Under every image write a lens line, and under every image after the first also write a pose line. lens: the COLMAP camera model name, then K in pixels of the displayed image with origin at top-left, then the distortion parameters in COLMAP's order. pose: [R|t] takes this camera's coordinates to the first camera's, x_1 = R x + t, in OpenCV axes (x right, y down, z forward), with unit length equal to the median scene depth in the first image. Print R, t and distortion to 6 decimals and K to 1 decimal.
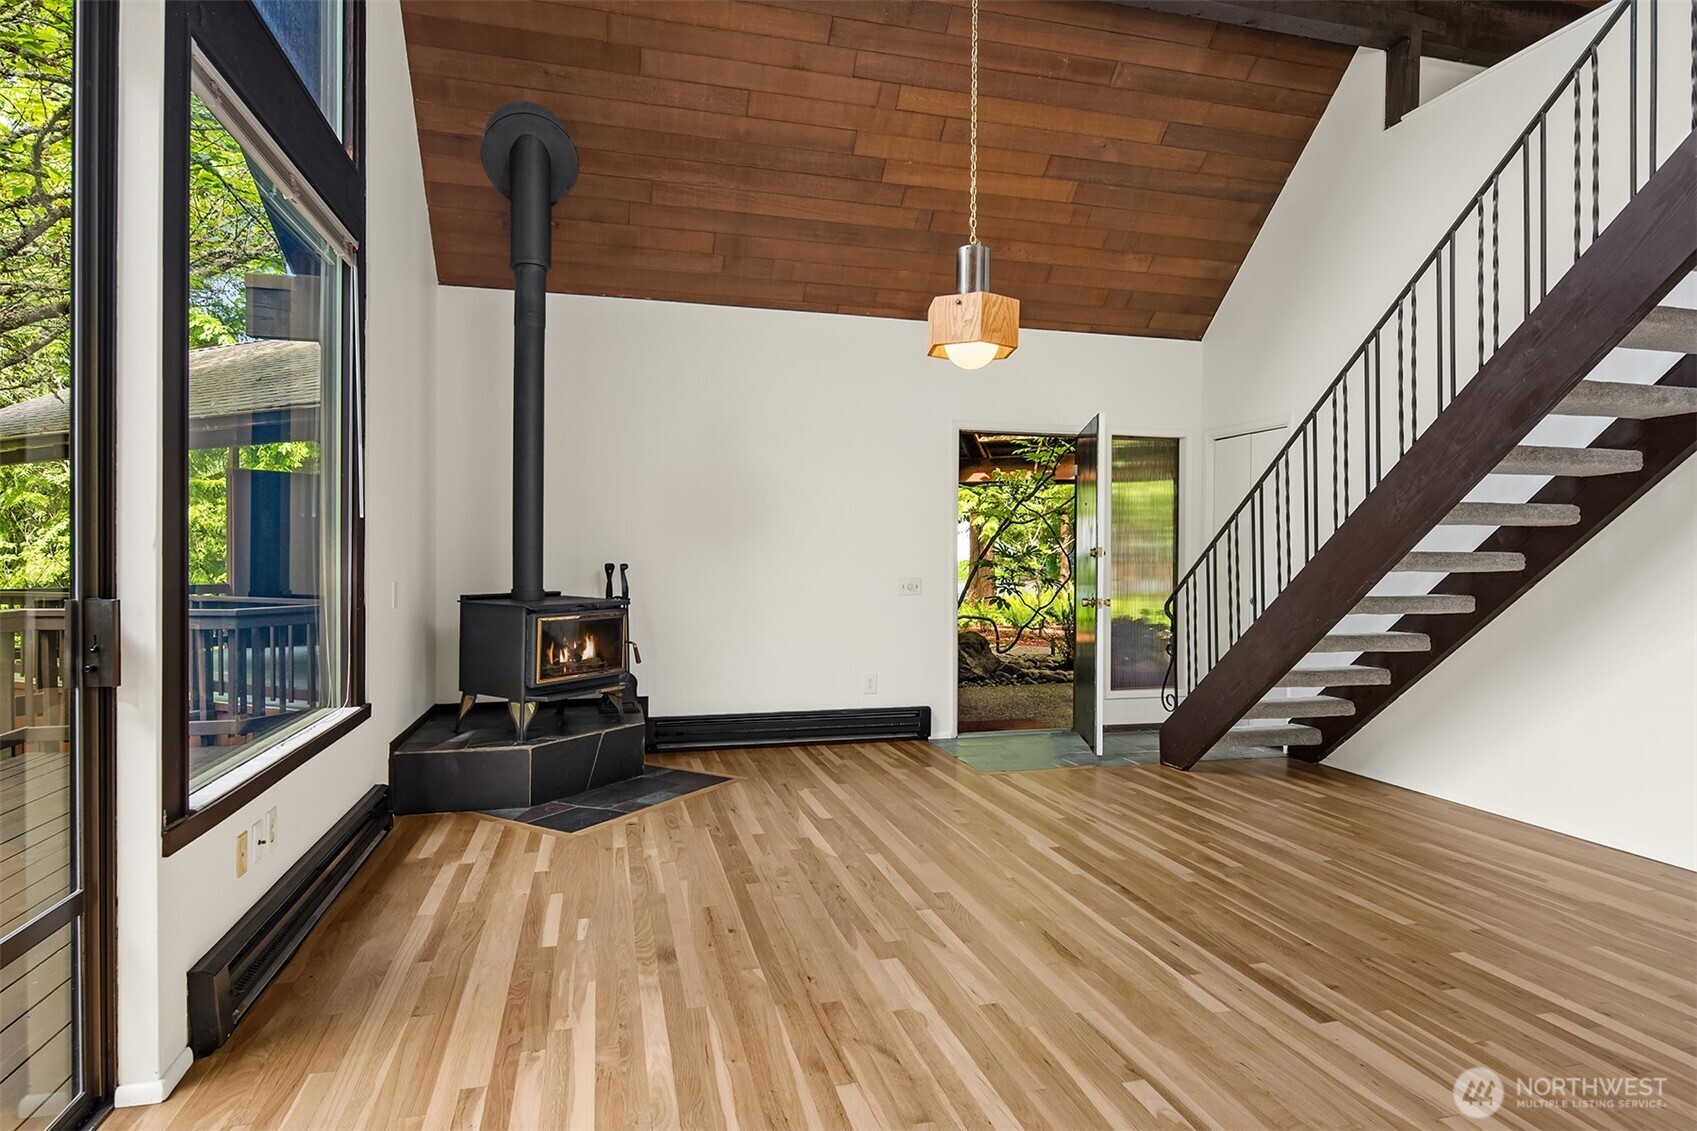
lens RADIAL K [[930.0, 0, 855.0], [0, 930.0, 558.6], [0, 0, 1]] dist [-0.003770, -0.002586]
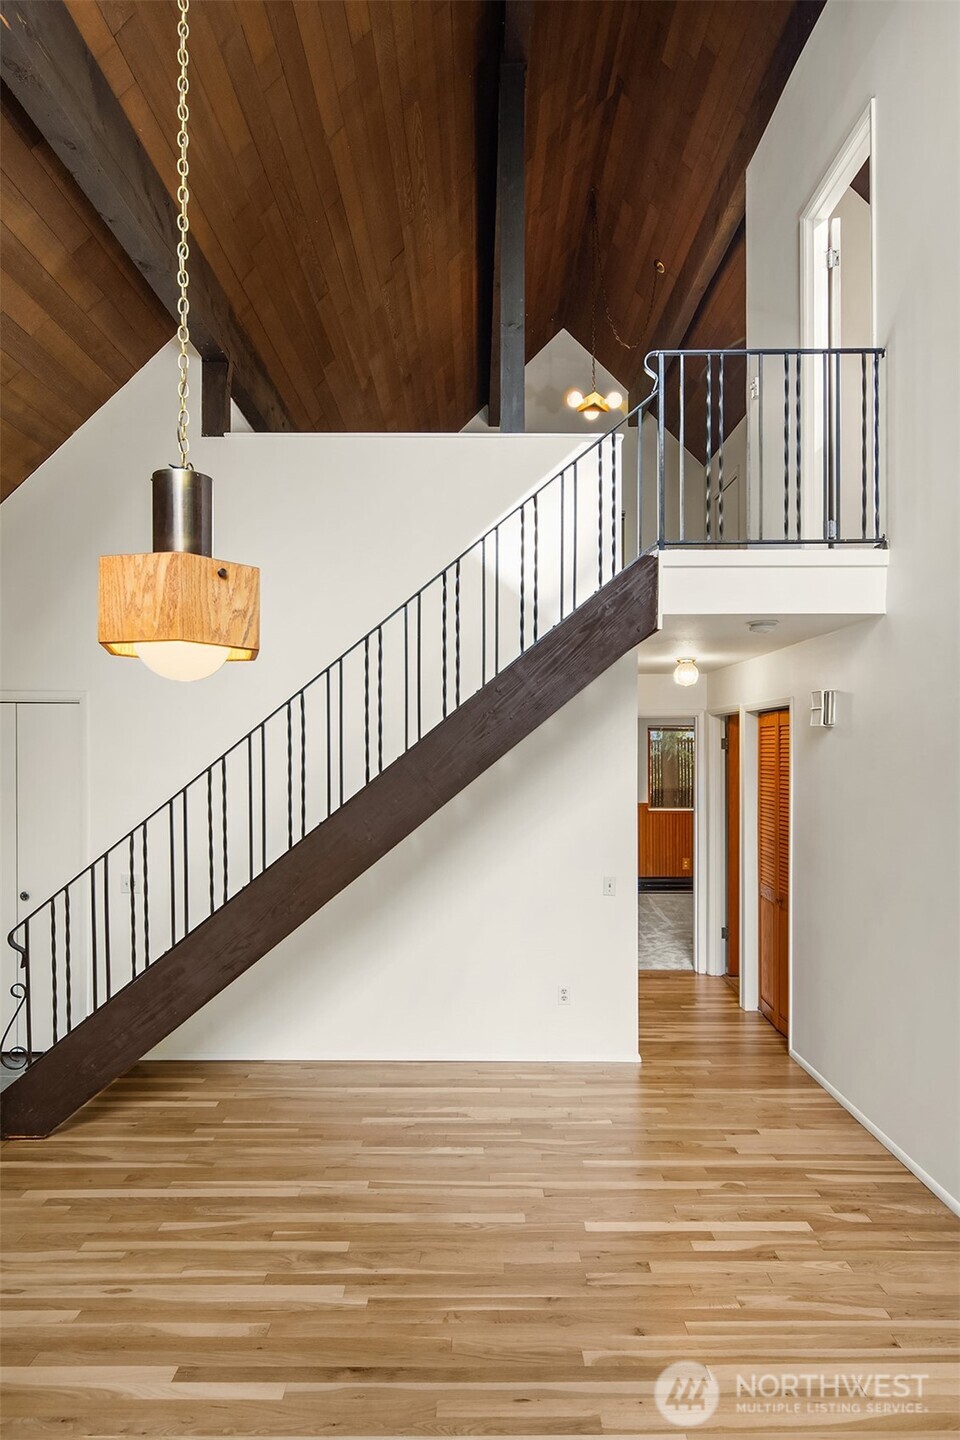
lens RADIAL K [[789.2, 0, 482.7], [0, 789.2, 757.7], [0, 0, 1]] dist [-0.003770, -0.002586]
pose [[0.258728, -0.013984, 0.965849, -0.247106], [0.000854, 0.999898, 0.014248, -0.134755], [-0.965950, -0.002862, 0.258714, 0.555506]]
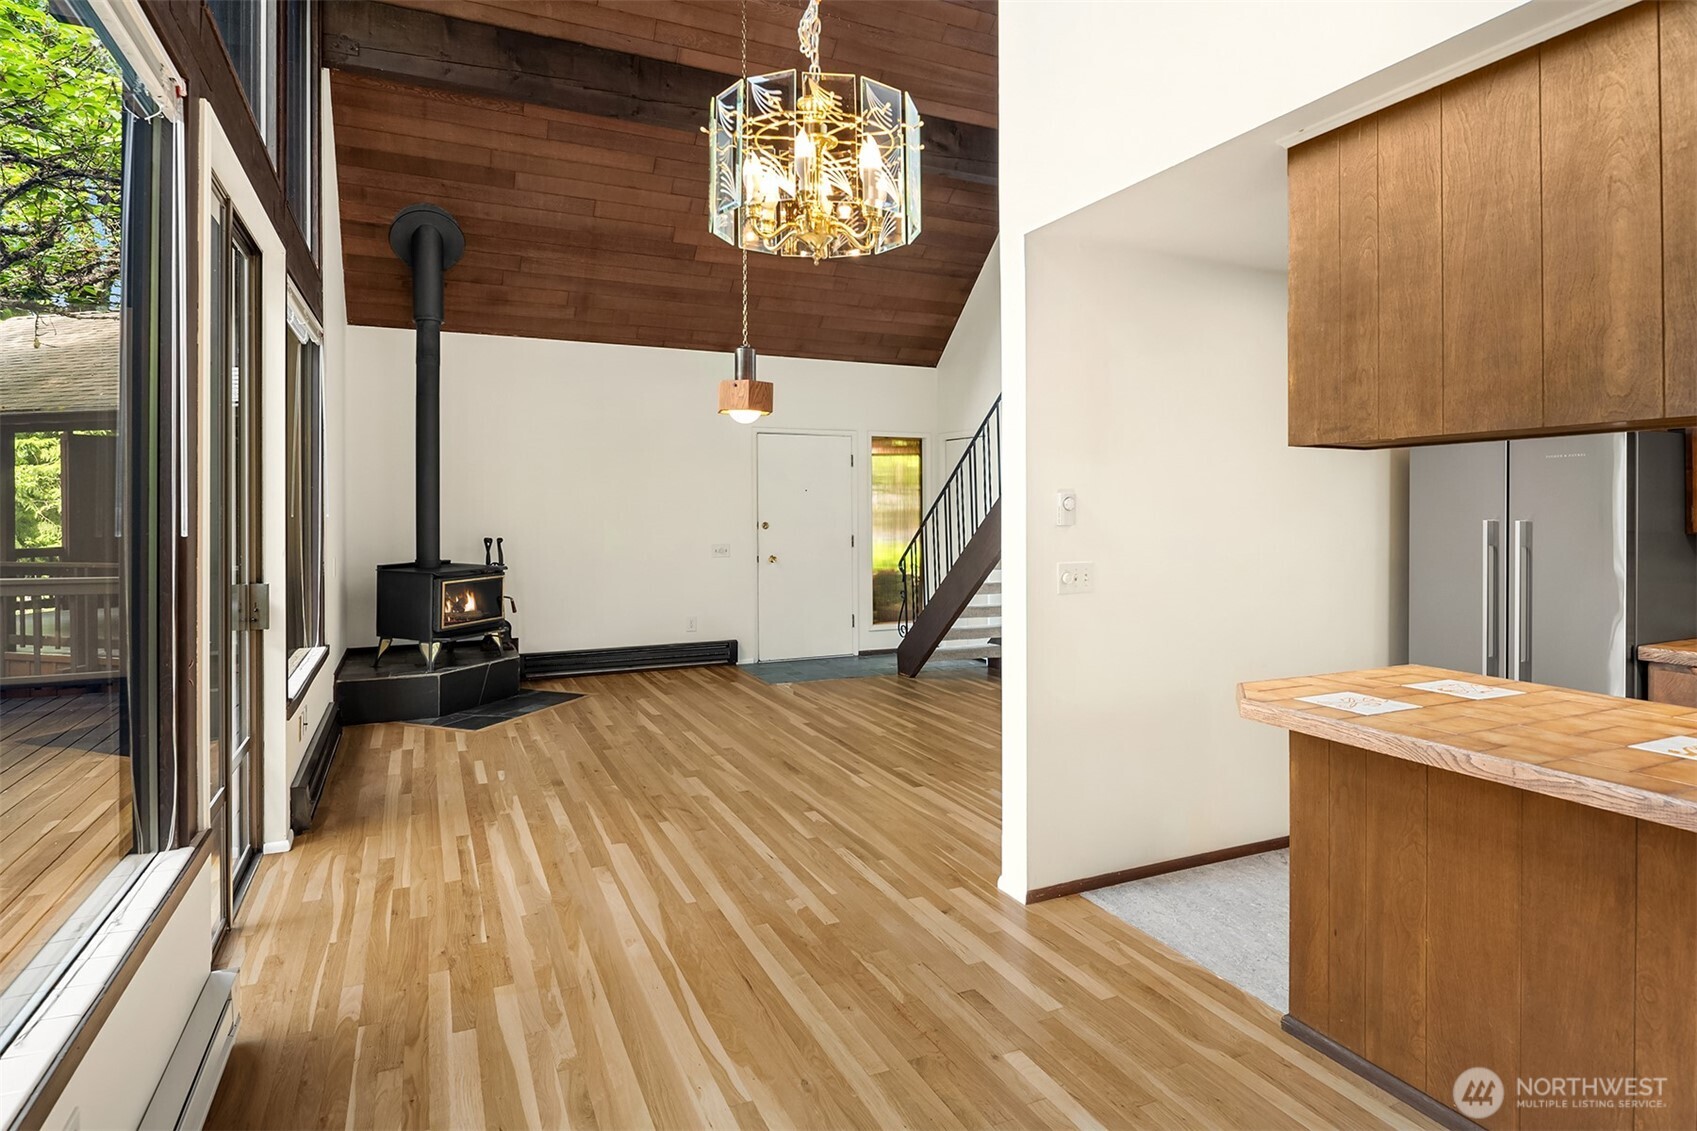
lens RADIAL K [[930.0, 0, 860.2], [0, 930.0, 530.7], [0, 0, 1]] dist [-0.003770, -0.002586]
pose [[0.984364, -0.008902, 0.175922, 0.029010], [0.003911, 0.999580, 0.028697, -0.050149], [-0.176104, -0.027560, 0.983986, -0.479054]]
